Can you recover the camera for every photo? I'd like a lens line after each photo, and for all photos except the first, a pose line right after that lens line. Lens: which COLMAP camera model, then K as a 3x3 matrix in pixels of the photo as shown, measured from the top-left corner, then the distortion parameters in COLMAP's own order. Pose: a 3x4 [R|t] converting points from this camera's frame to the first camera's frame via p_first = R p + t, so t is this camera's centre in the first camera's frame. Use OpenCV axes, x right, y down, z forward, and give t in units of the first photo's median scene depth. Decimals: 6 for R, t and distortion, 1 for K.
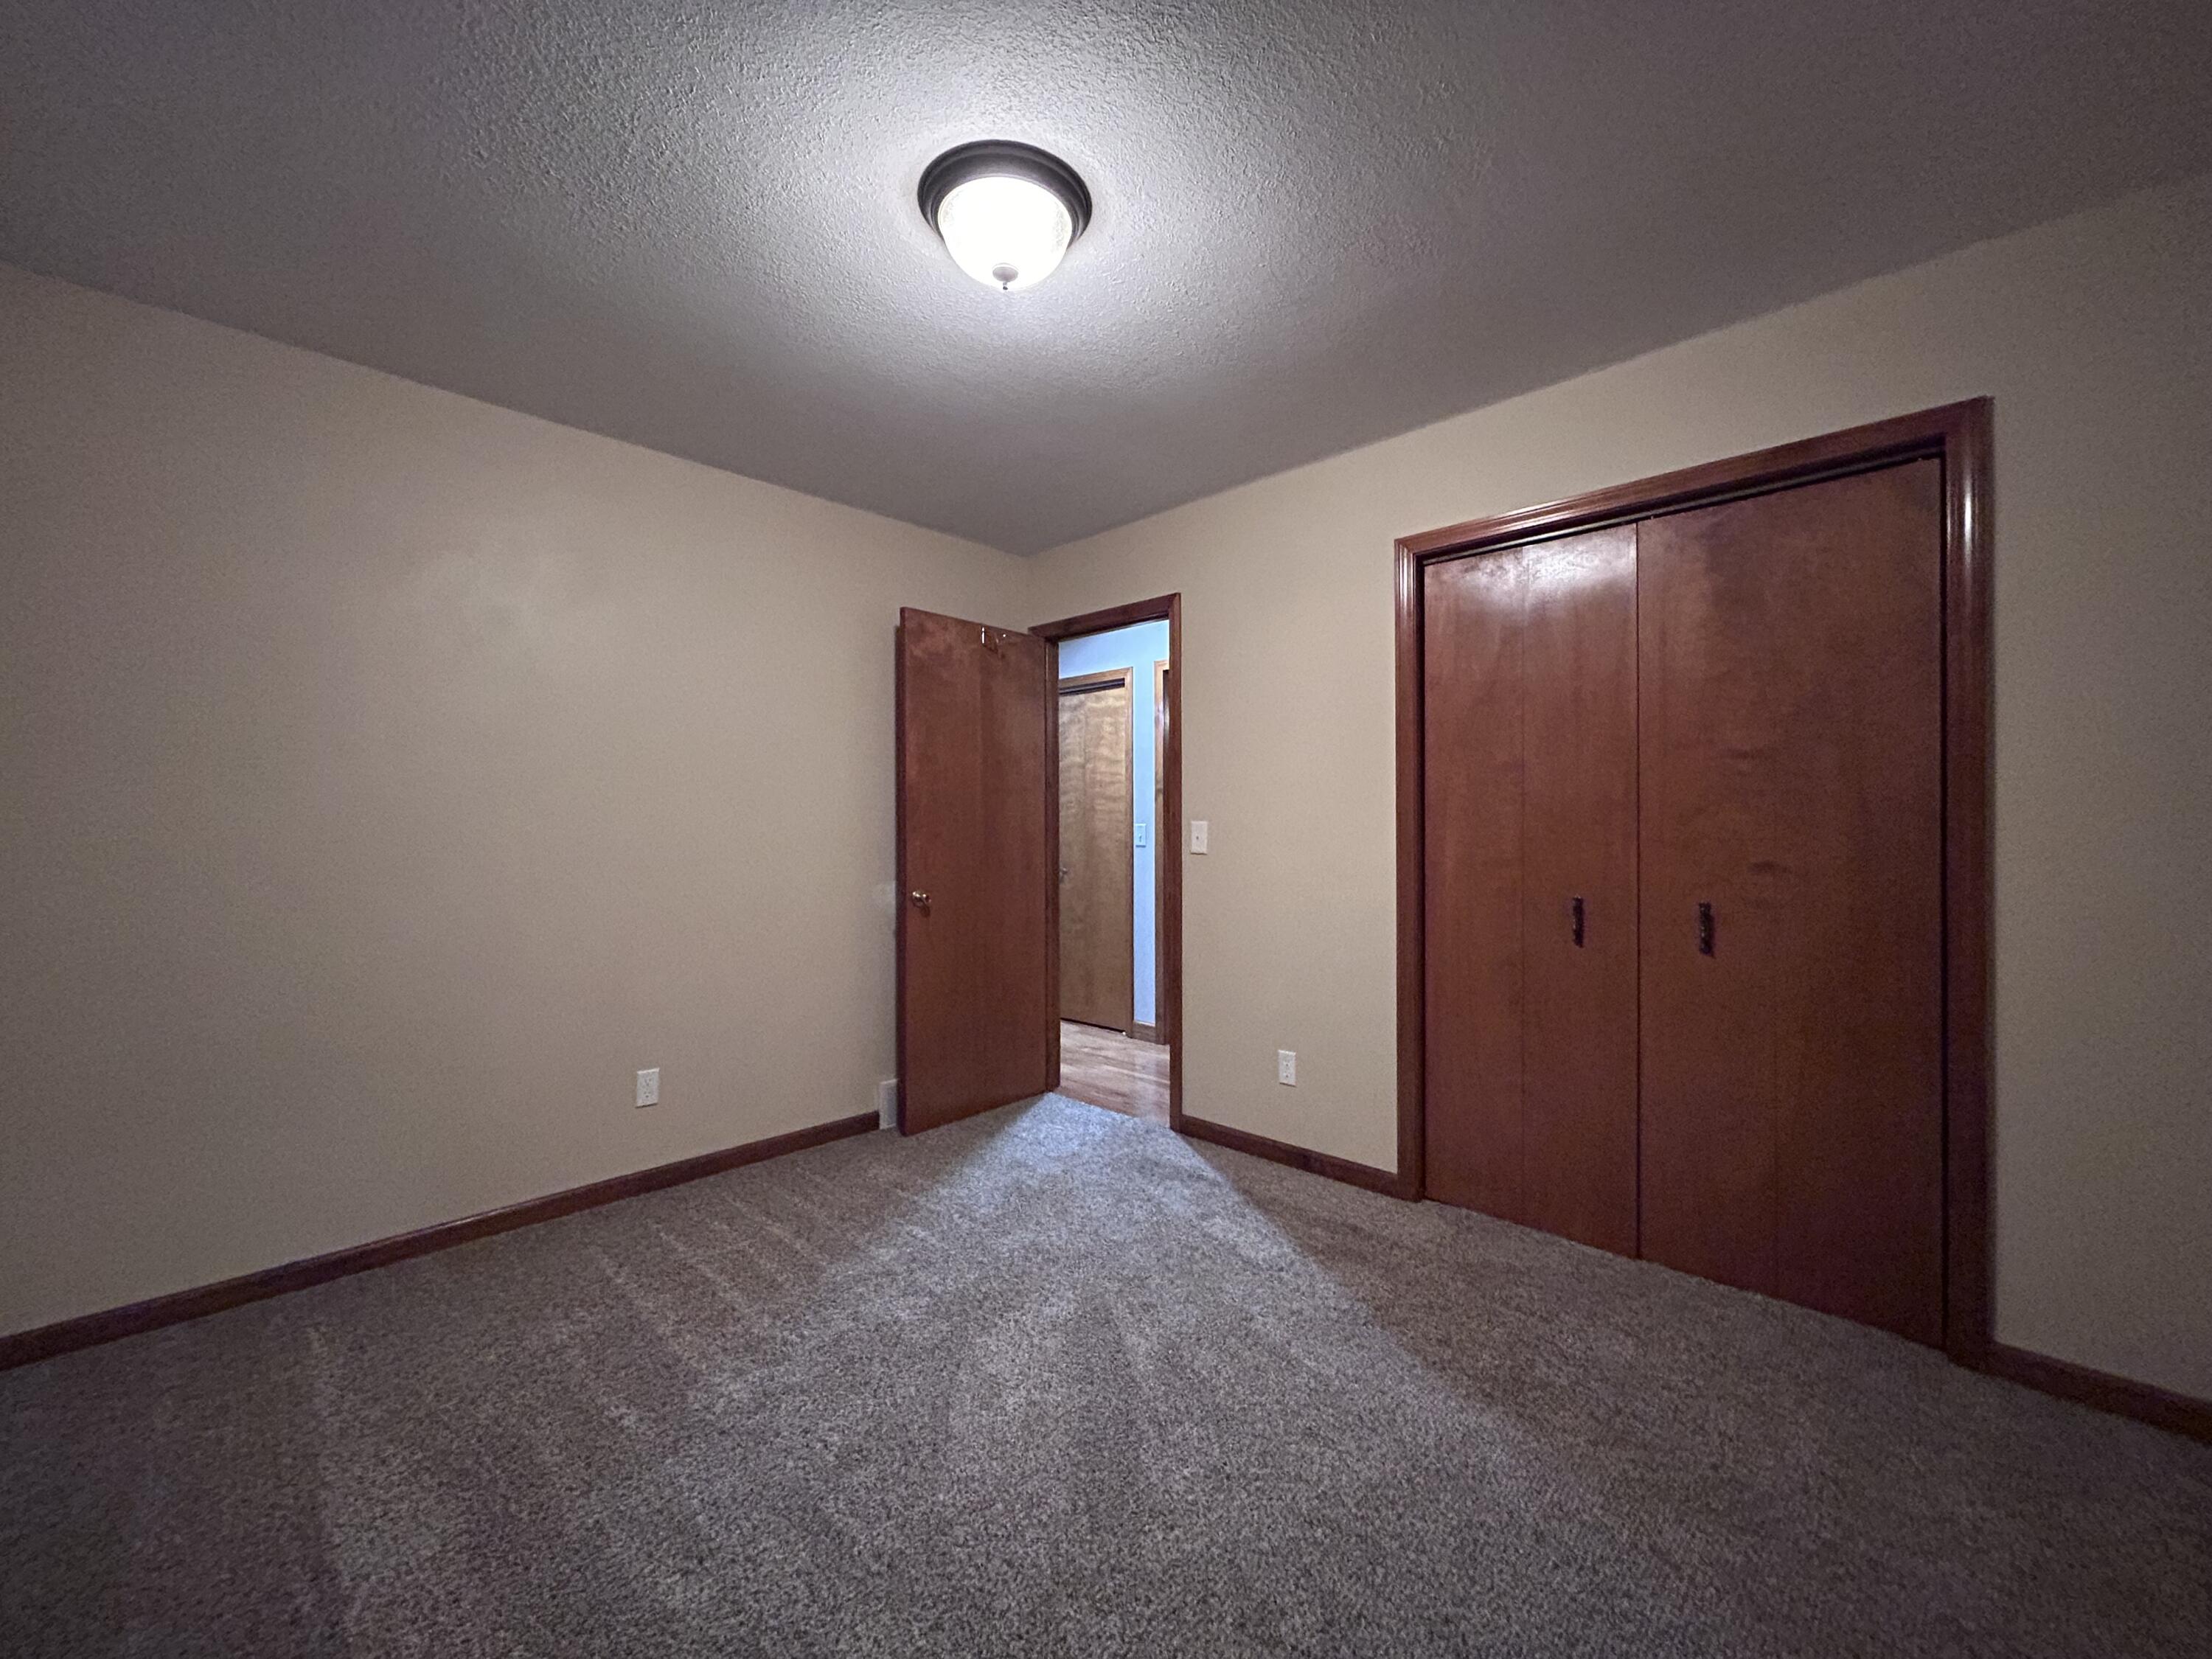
lens RADIAL K [[892.9, 0, 1106.4], [0, 892.9, 825.7], [0, 0, 1]] dist [0.004012, 0.000726]
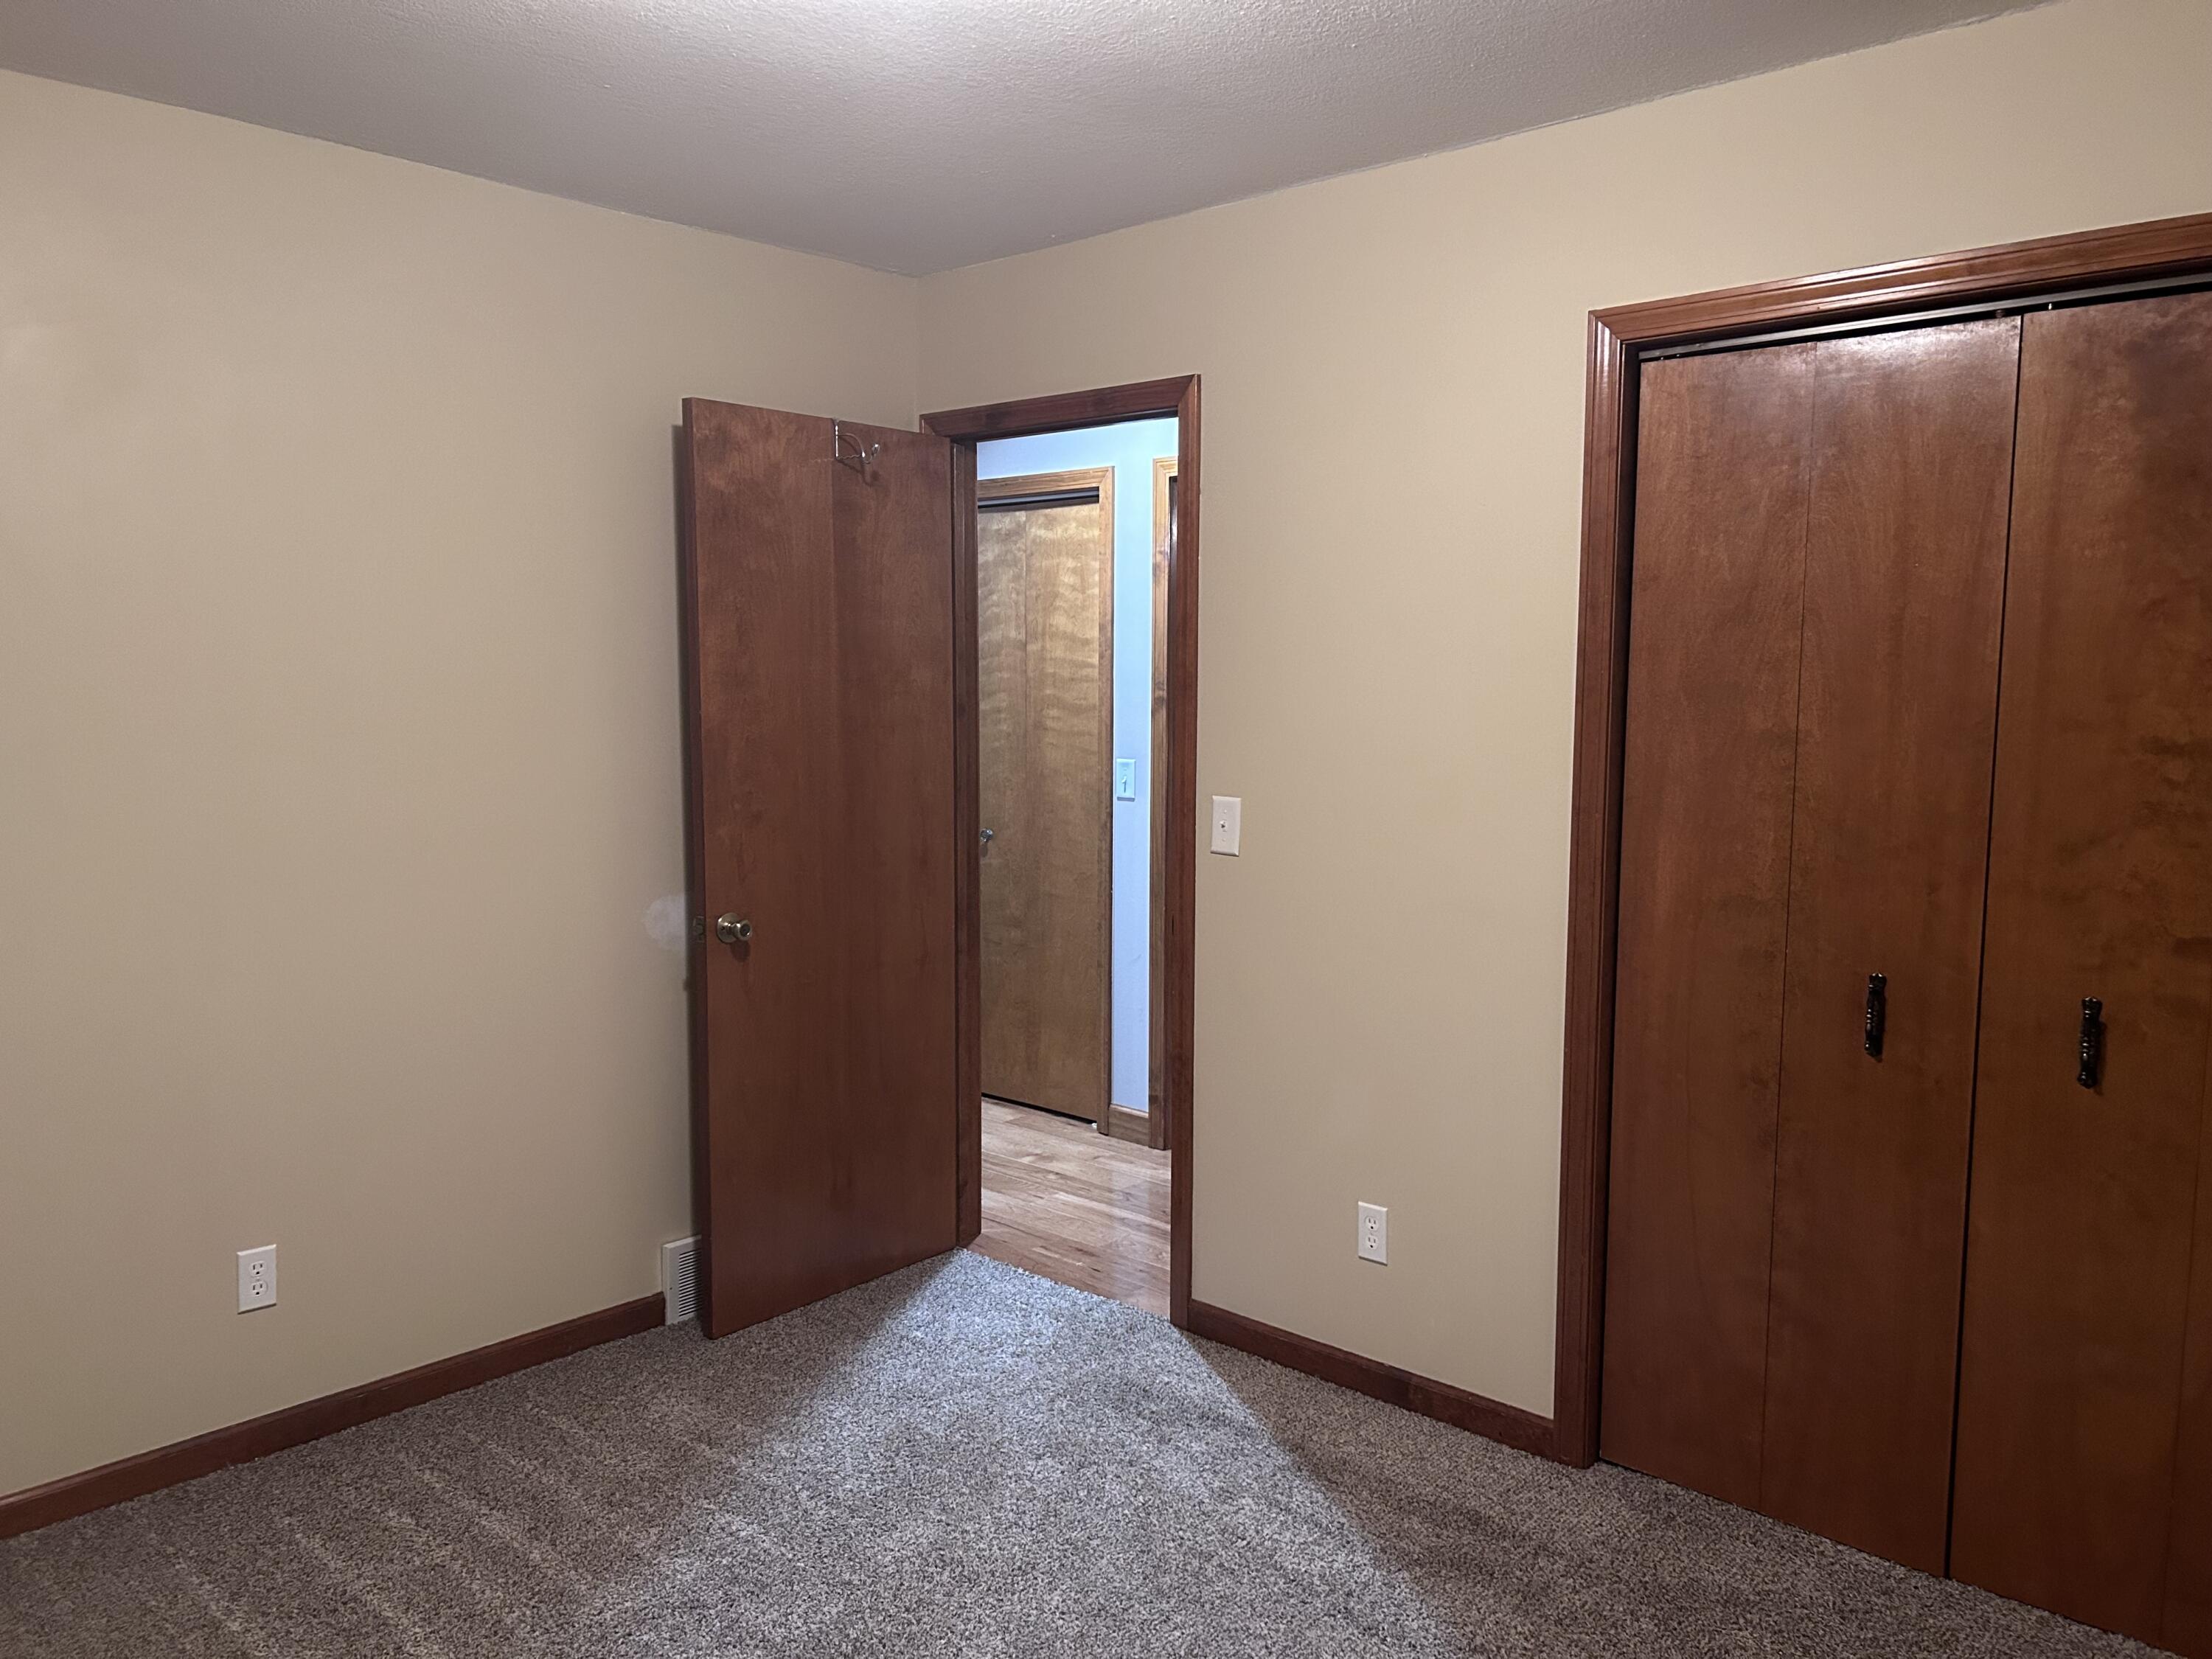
lens RADIAL K [[1662.0, 0, 1096.4], [0, 1662.0, 848.4], [0, 0, 1]] dist [0.068881, -0.064572]
pose [[0.999832, 0.002951, 0.018113, 0.002960], [-0.004911, 0.994015, 0.109131, -0.104169], [-0.017682, -0.109201, 0.993862, -0.053834]]
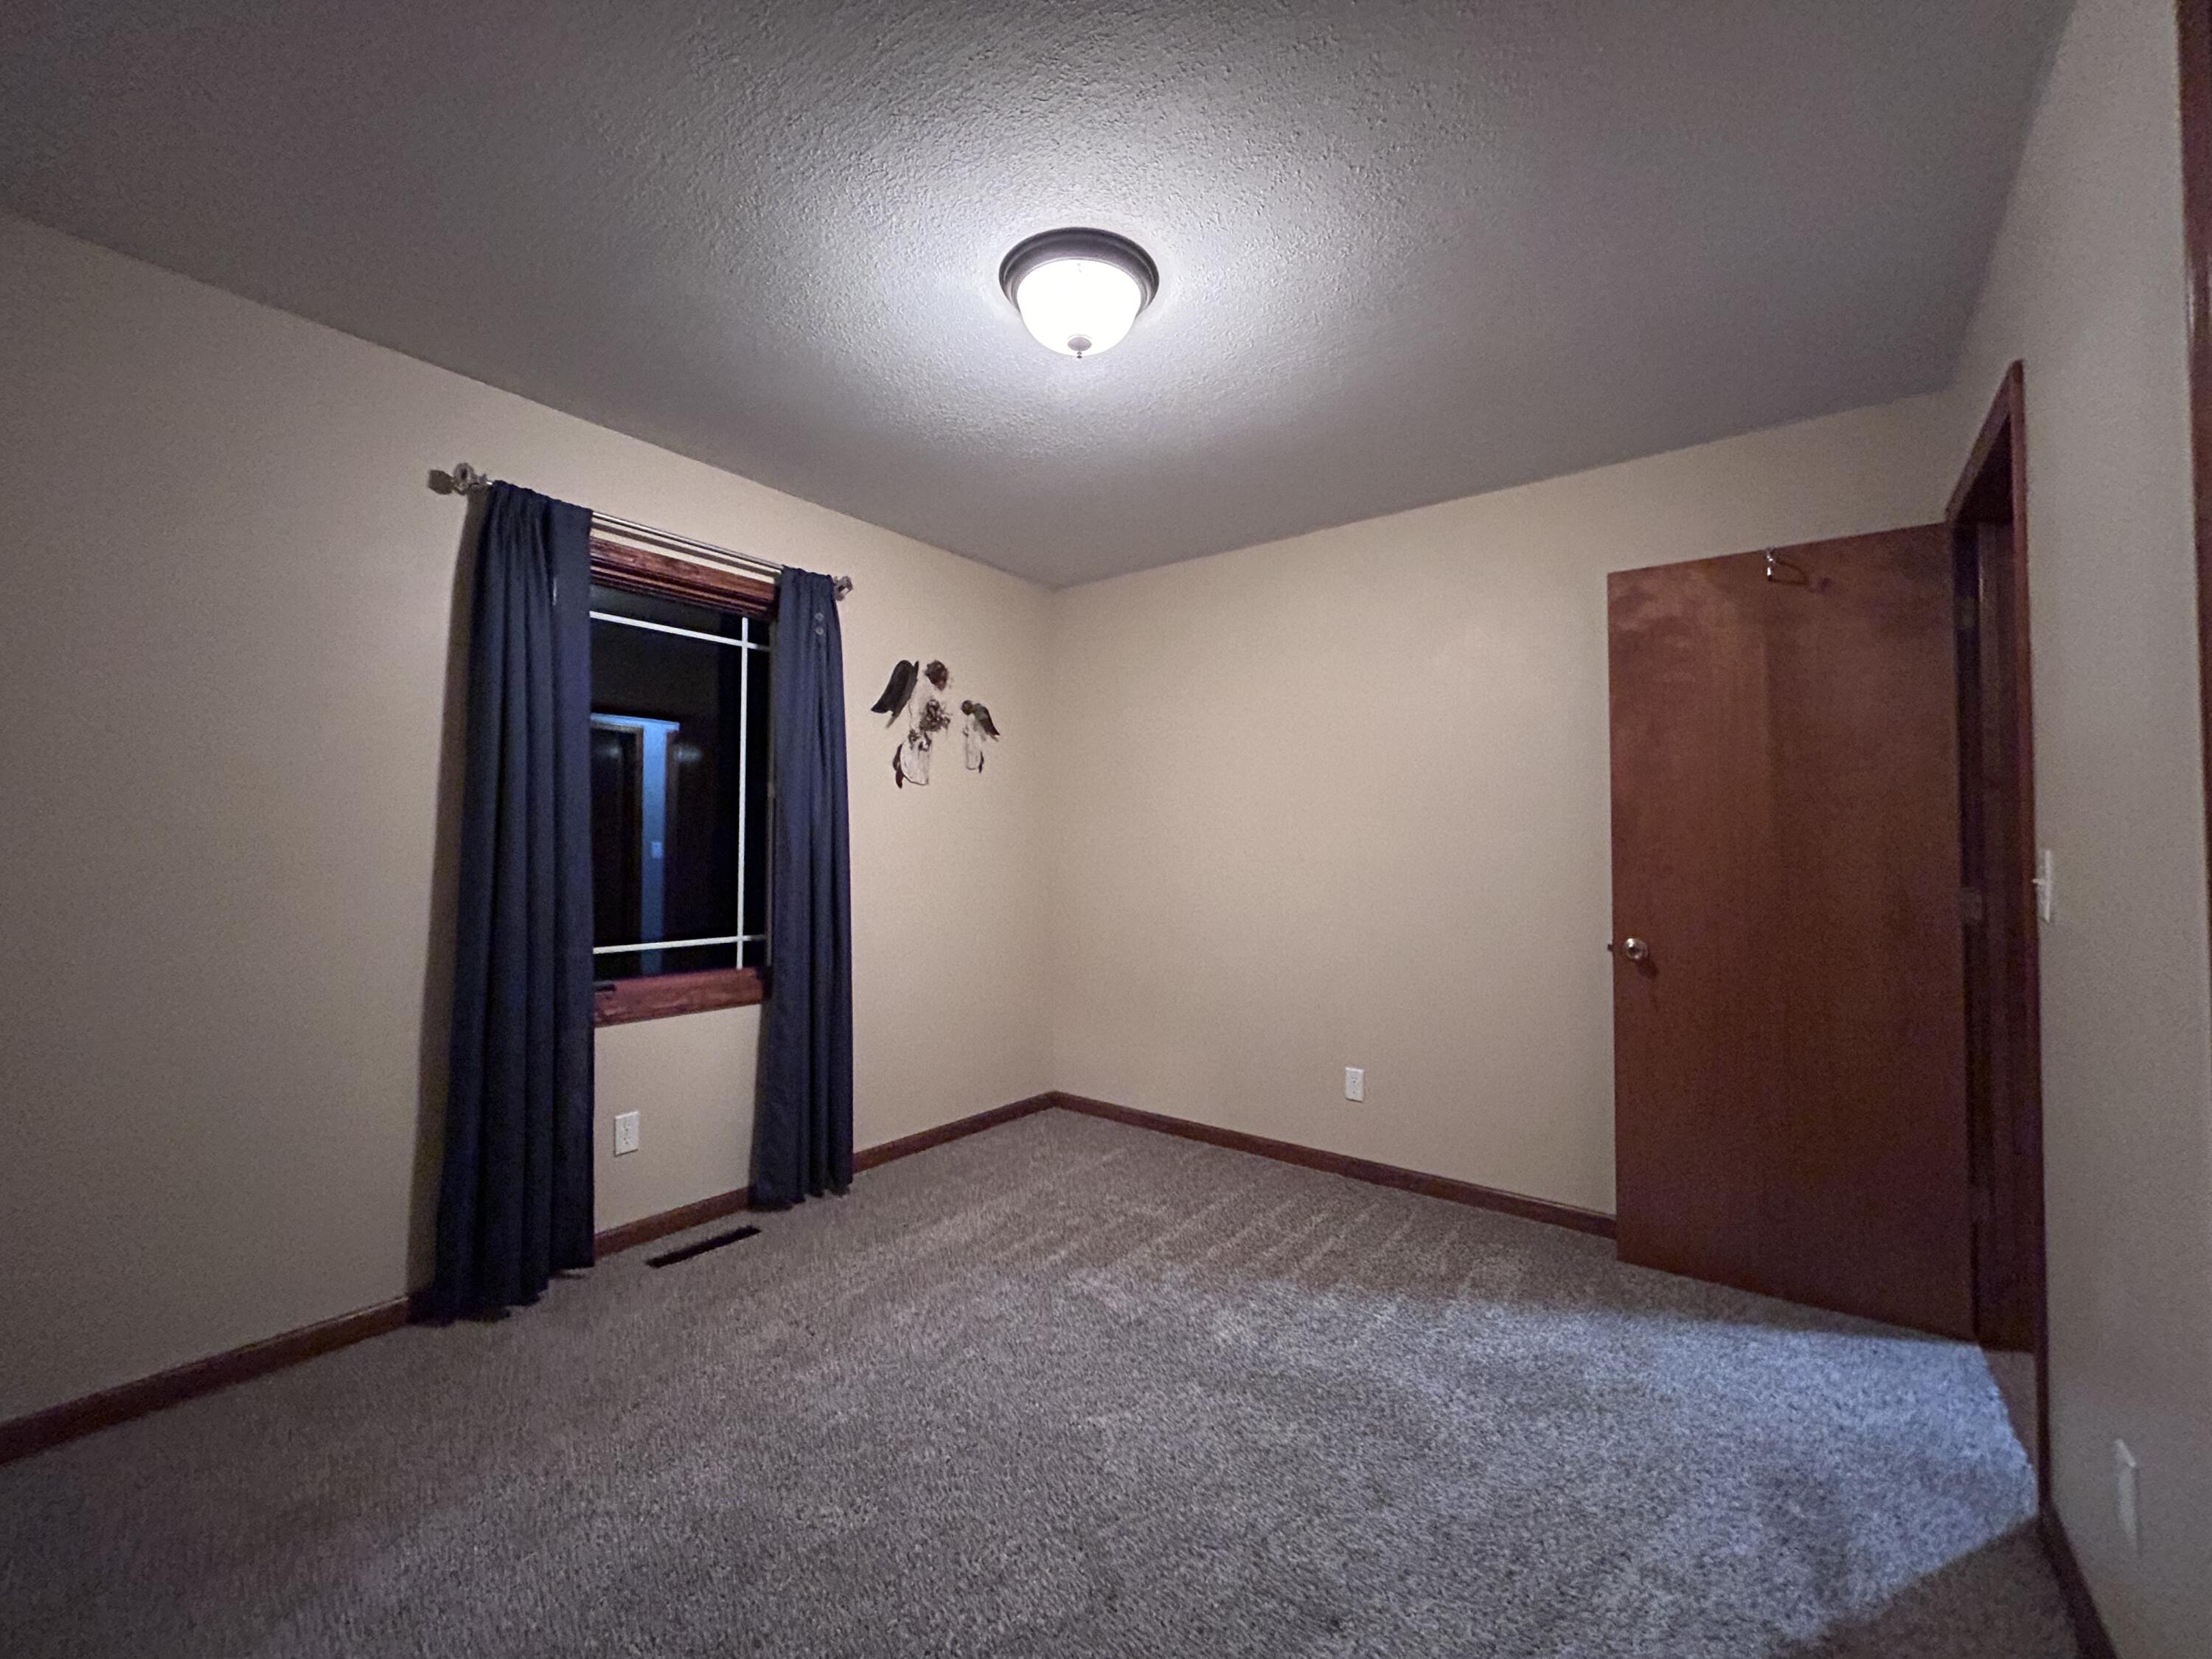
lens RADIAL K [[892.9, 0, 1093.3], [0, 892.9, 820.6], [0, 0, 1]] dist [0.004012, 0.000726]
pose [[0.109379, -0.024669, -0.993694, 0.603965], [0.002525, 0.999696, -0.024540, -0.013919], [0.993997, 0.000175, 0.109408, 0.566462]]
